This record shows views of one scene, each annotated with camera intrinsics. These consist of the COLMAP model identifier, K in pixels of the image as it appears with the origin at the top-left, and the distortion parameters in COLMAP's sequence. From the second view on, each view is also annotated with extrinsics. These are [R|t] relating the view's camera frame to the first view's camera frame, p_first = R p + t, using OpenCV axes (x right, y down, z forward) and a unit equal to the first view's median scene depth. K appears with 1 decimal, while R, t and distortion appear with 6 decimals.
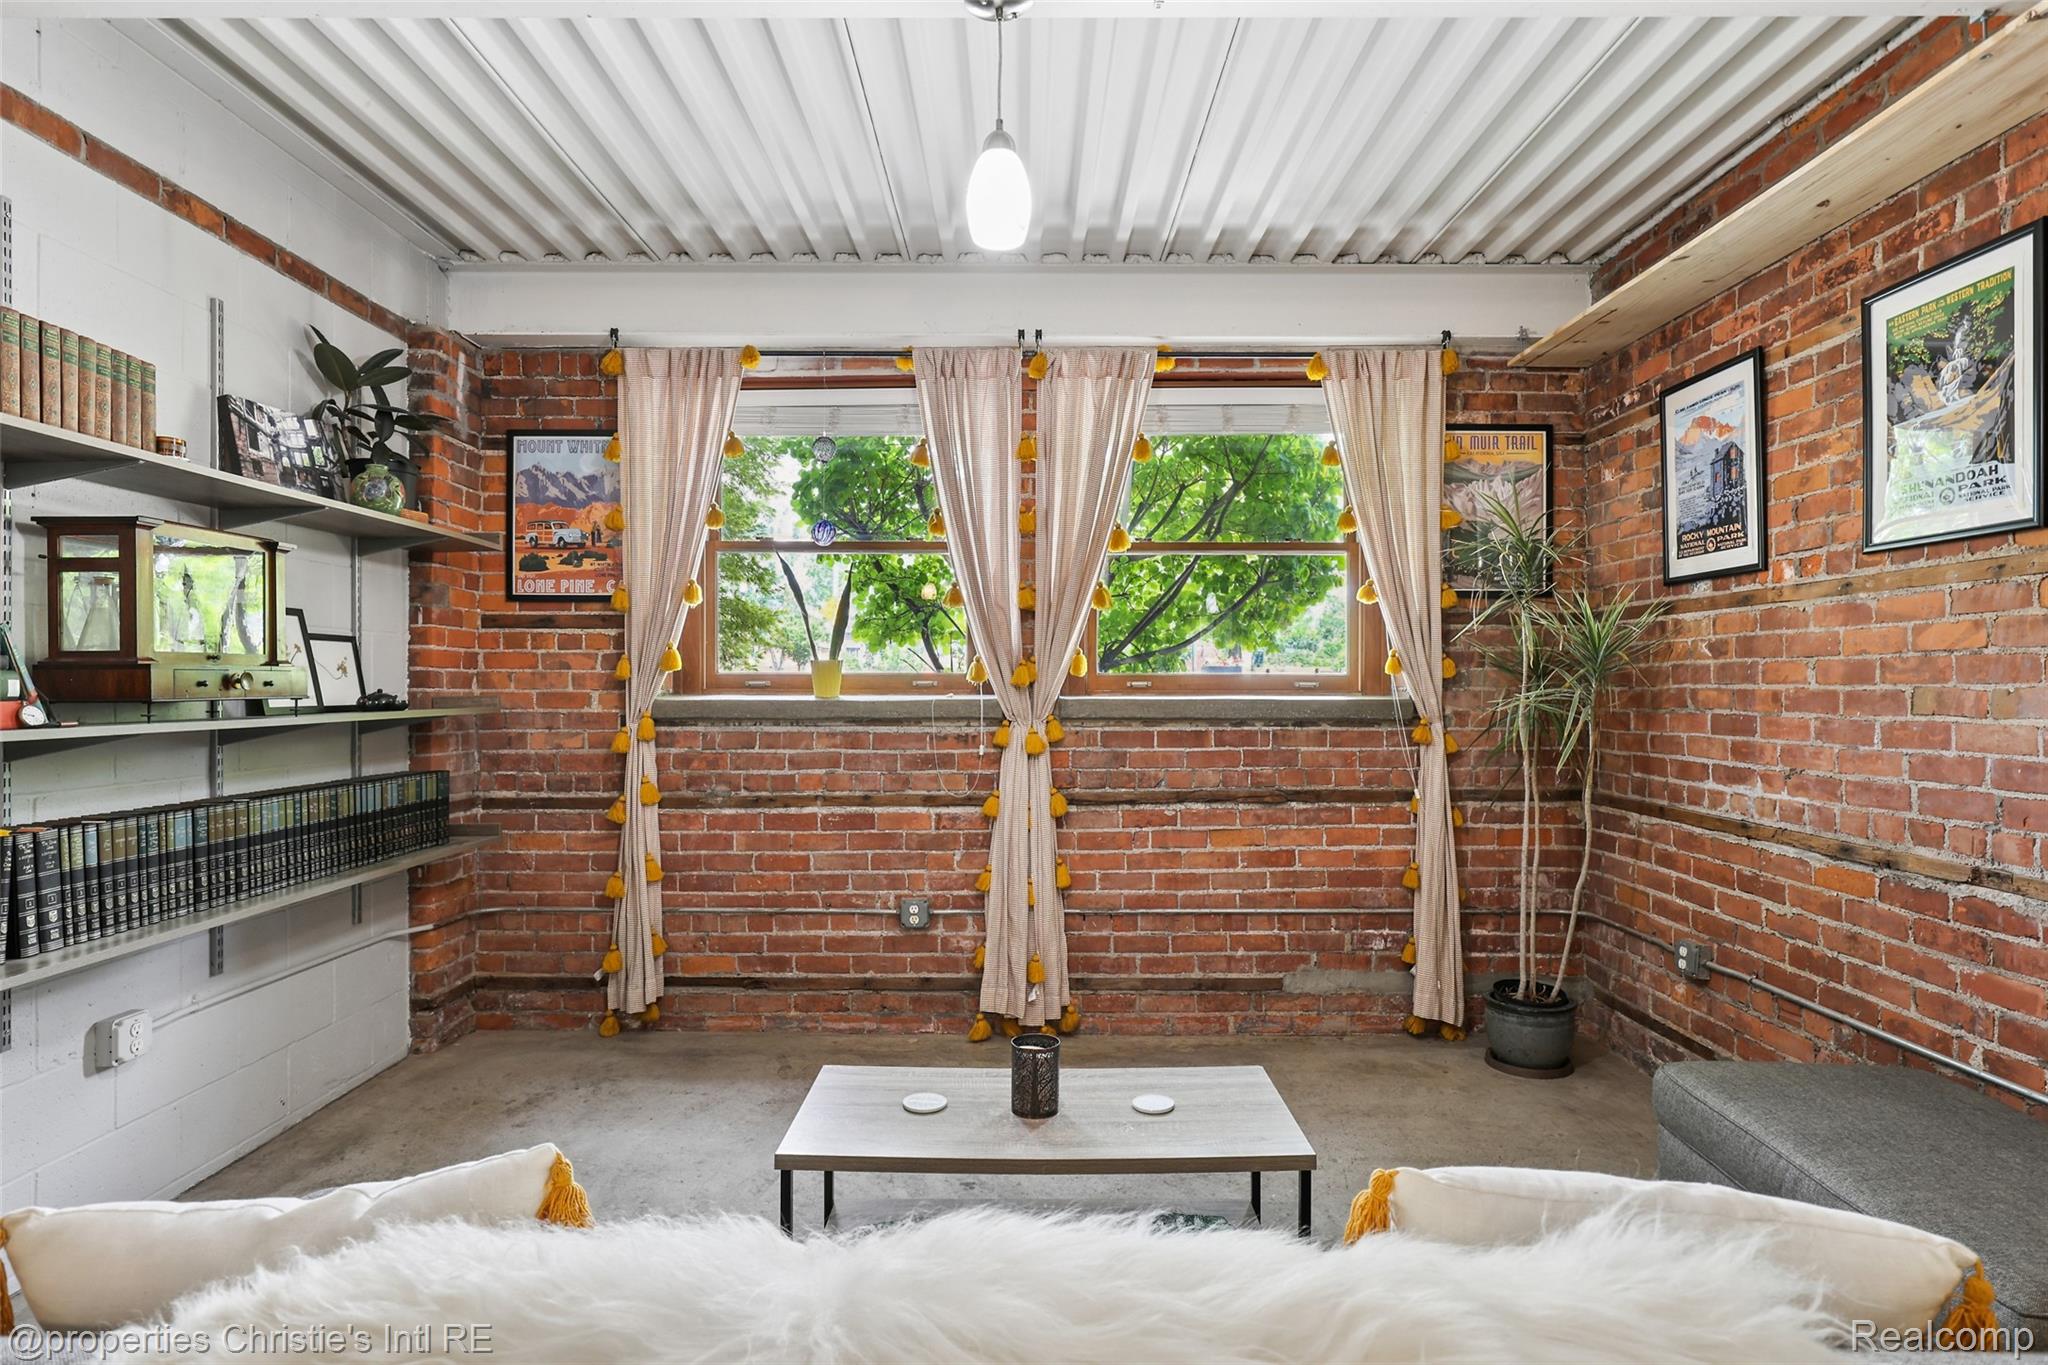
lens RADIAL K [[1093.6, 0, 1032.6], [0, 1093.6, 683.7], [0, 0, 1]] dist [-0.004715, 0.001004]
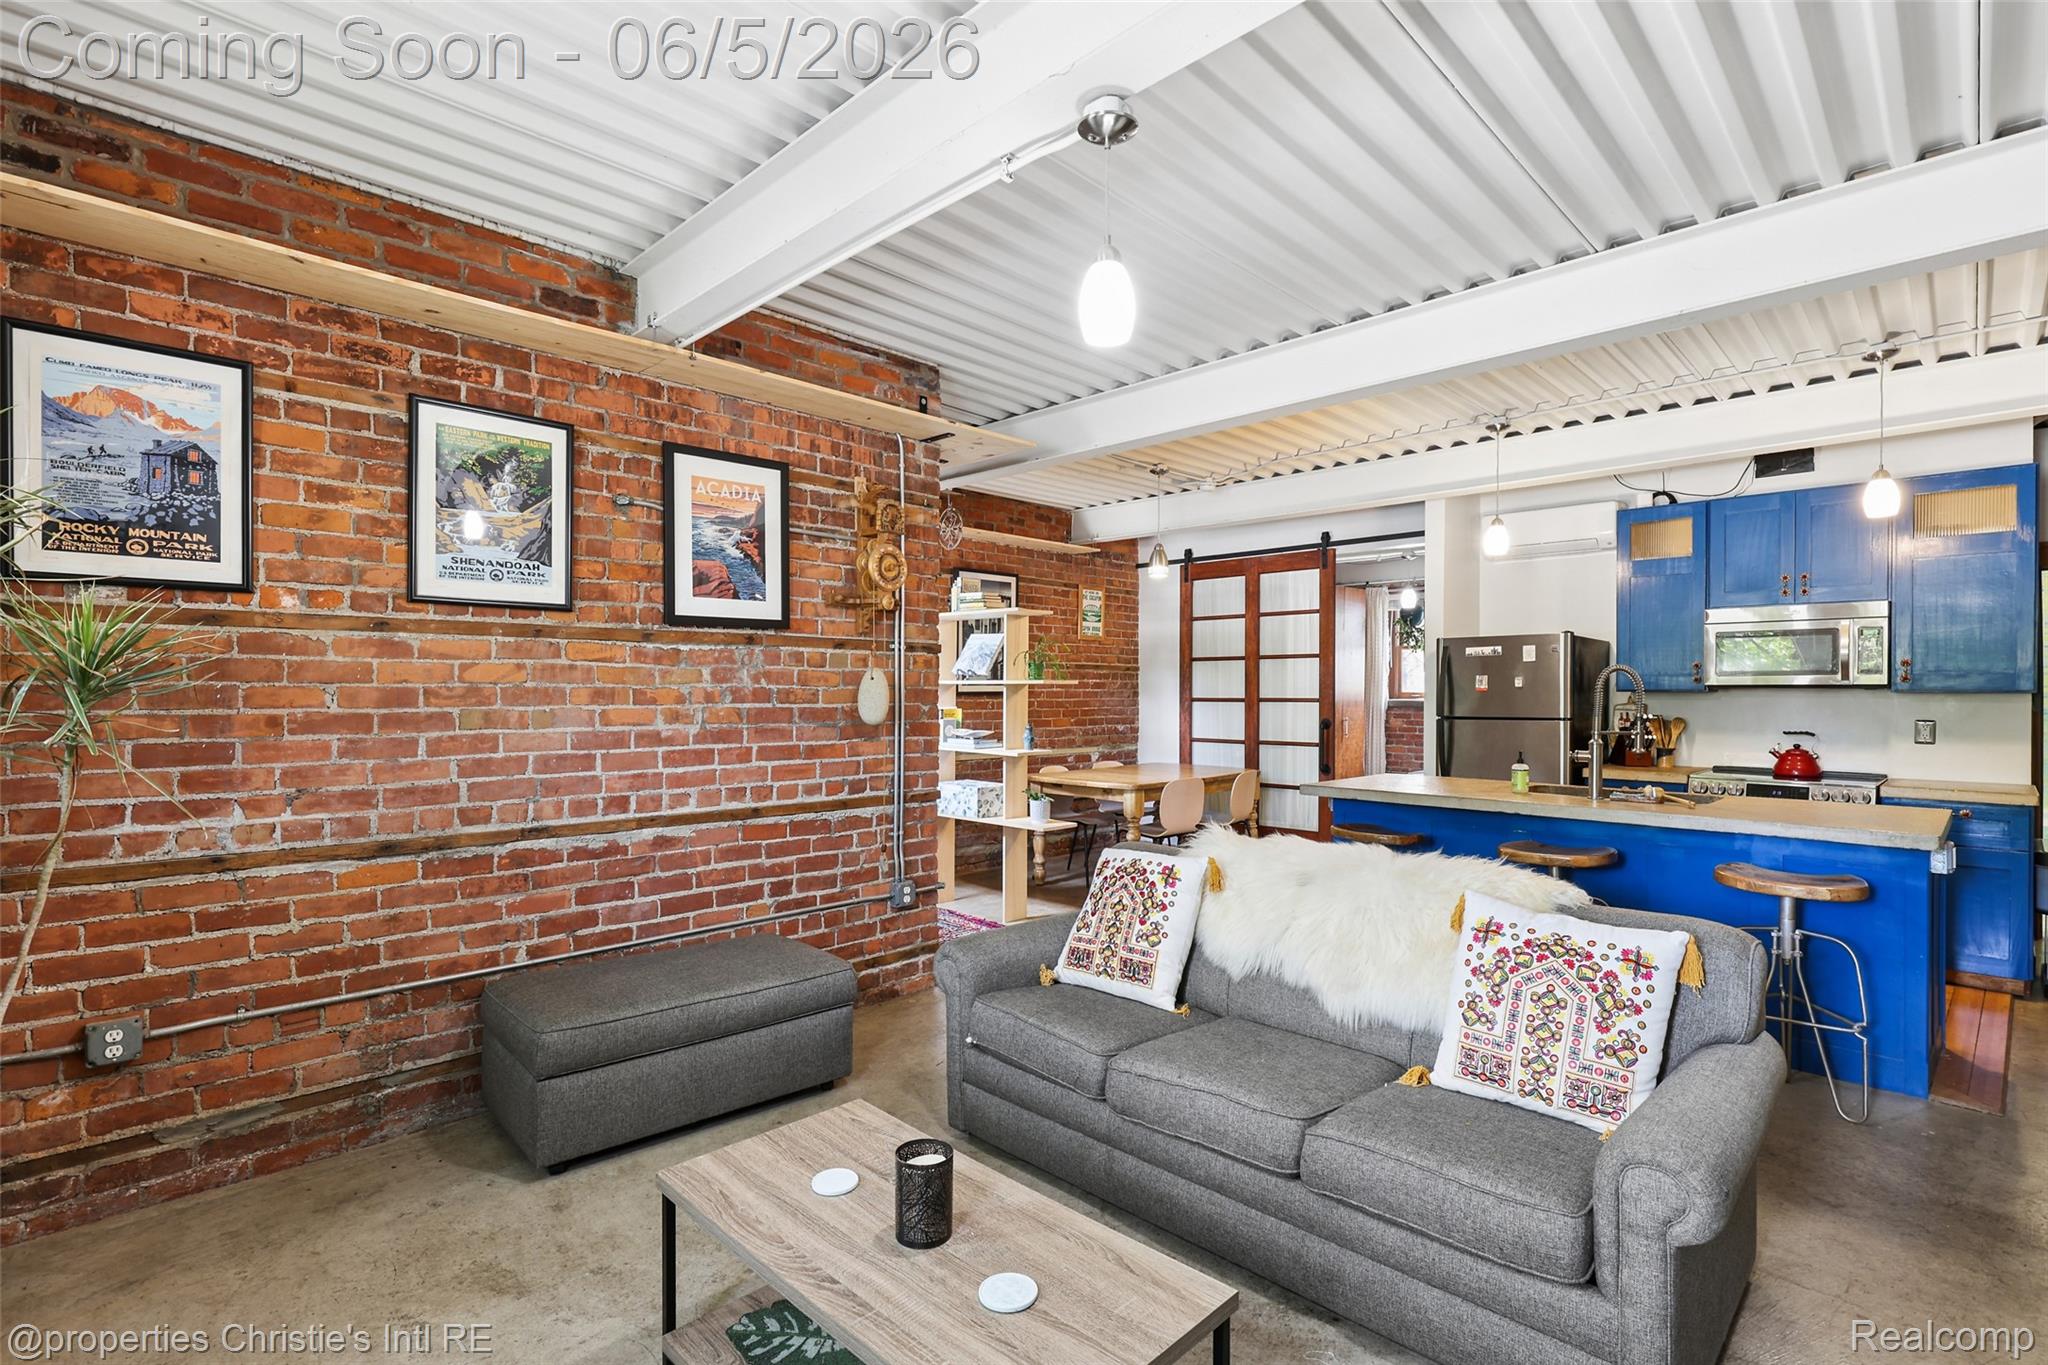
lens RADIAL K [[968.9, 0, 1031.2], [0, 968.9, 692.4], [0, 0, 1]] dist [-0.002210, -0.000777]
pose [[-0.709842, -0.007183, 0.704324, -0.340021], [-0.005732, 0.999974, 0.004421, -0.017229], [-0.704337, -0.000899, -0.709865, 0.866915]]
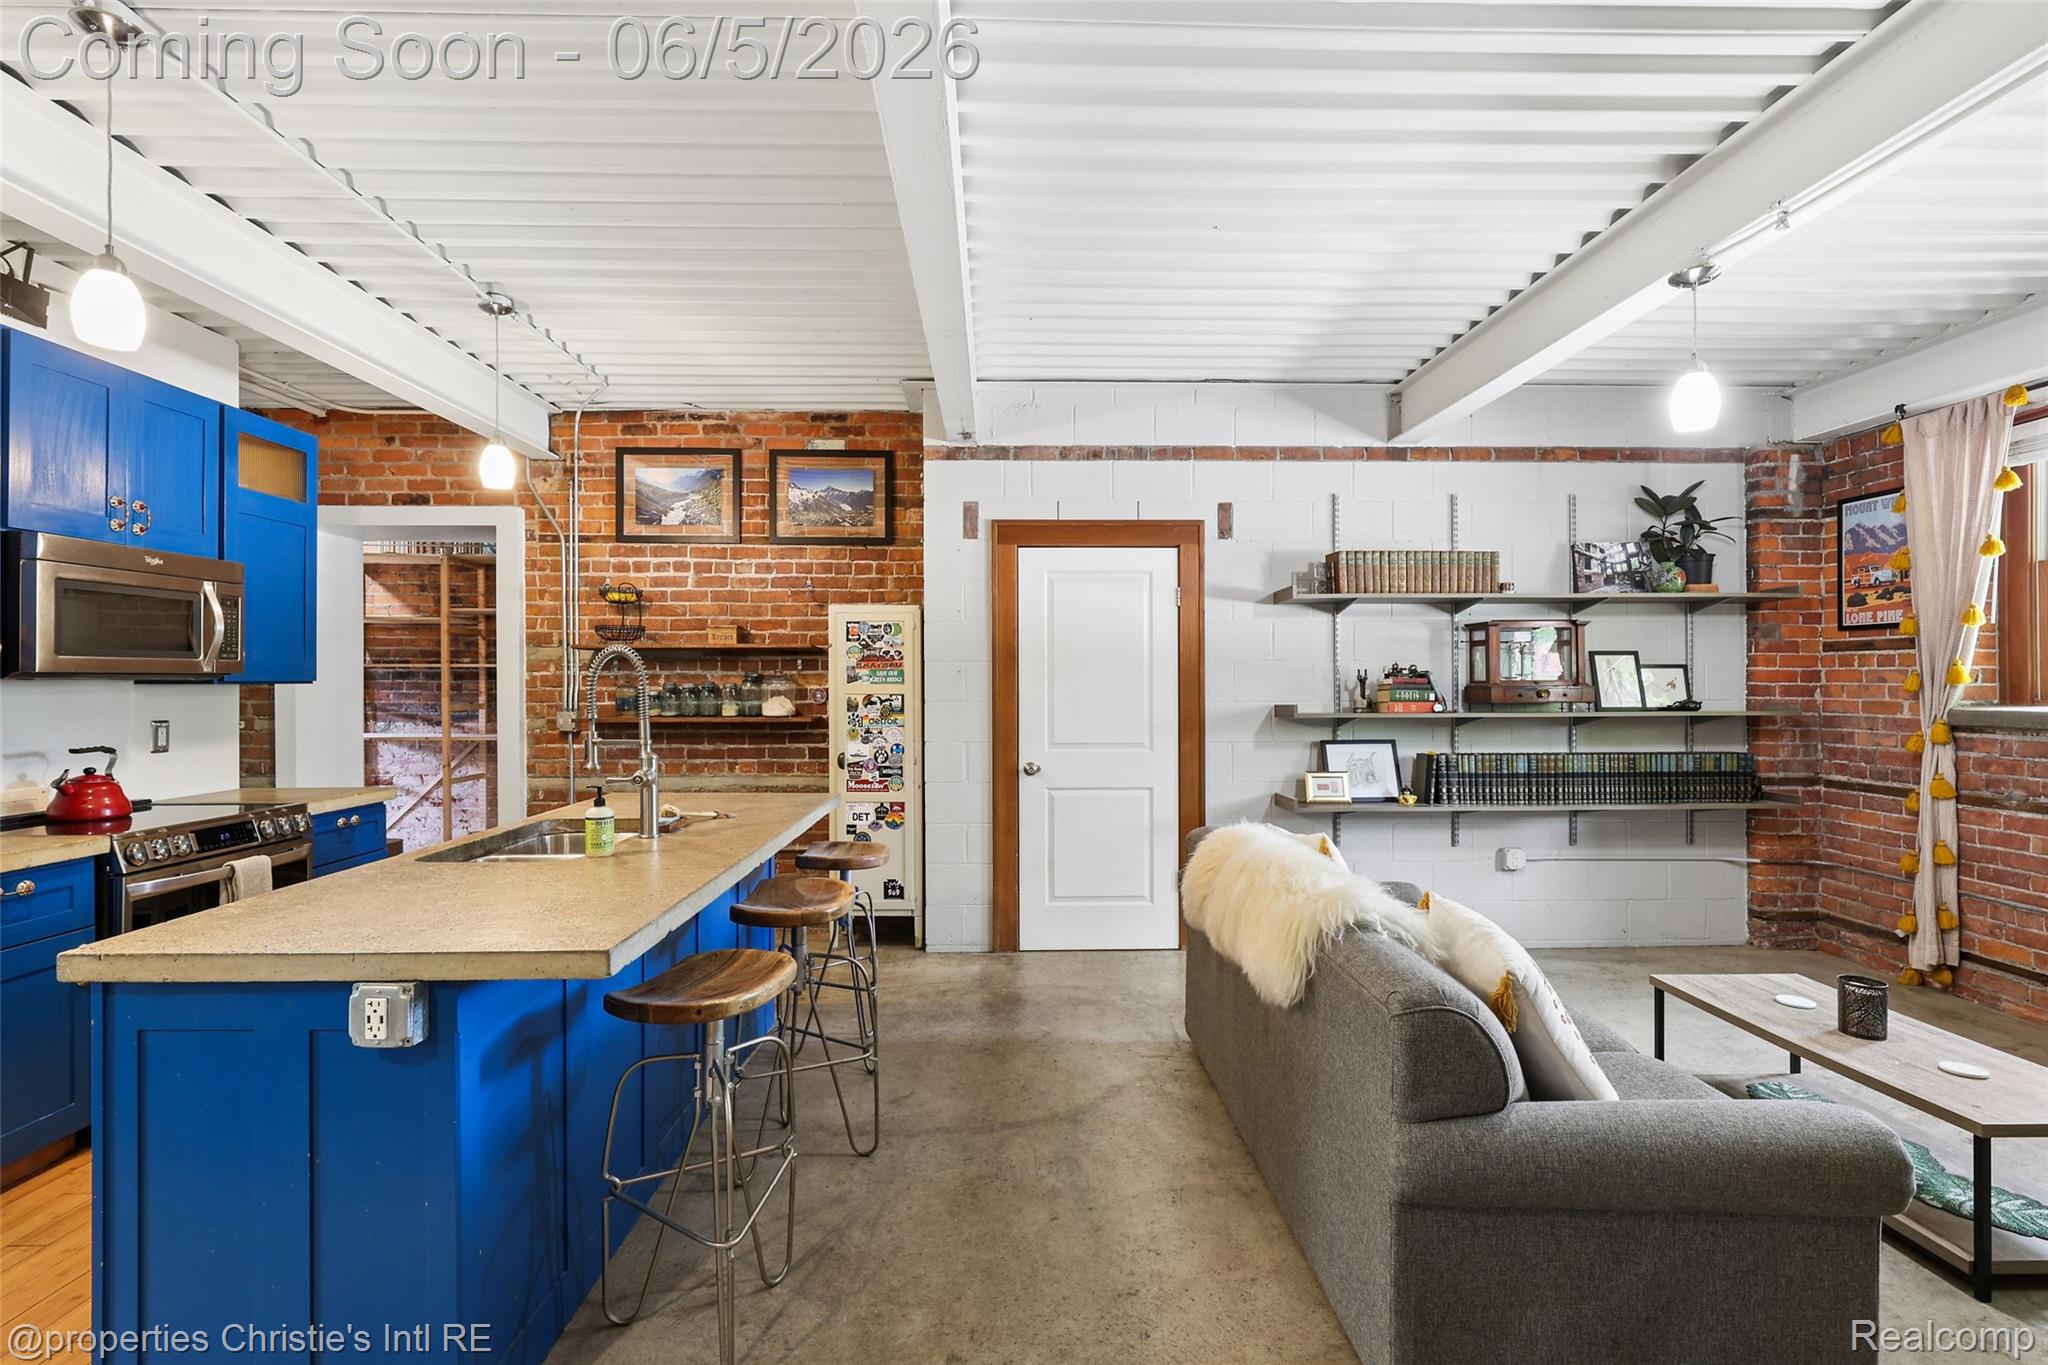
lens RADIAL K [[939.0, 0, 1016.7], [0, 939.0, 679.9], [0, 0, 1]] dist [-0.002667, 0.001337]
pose [[0.021667, -0.003039, -0.999761, 0.644820], [0.002907, 0.999991, -0.002977, -0.016777], [0.999761, -0.002842, 0.021676, -0.013374]]
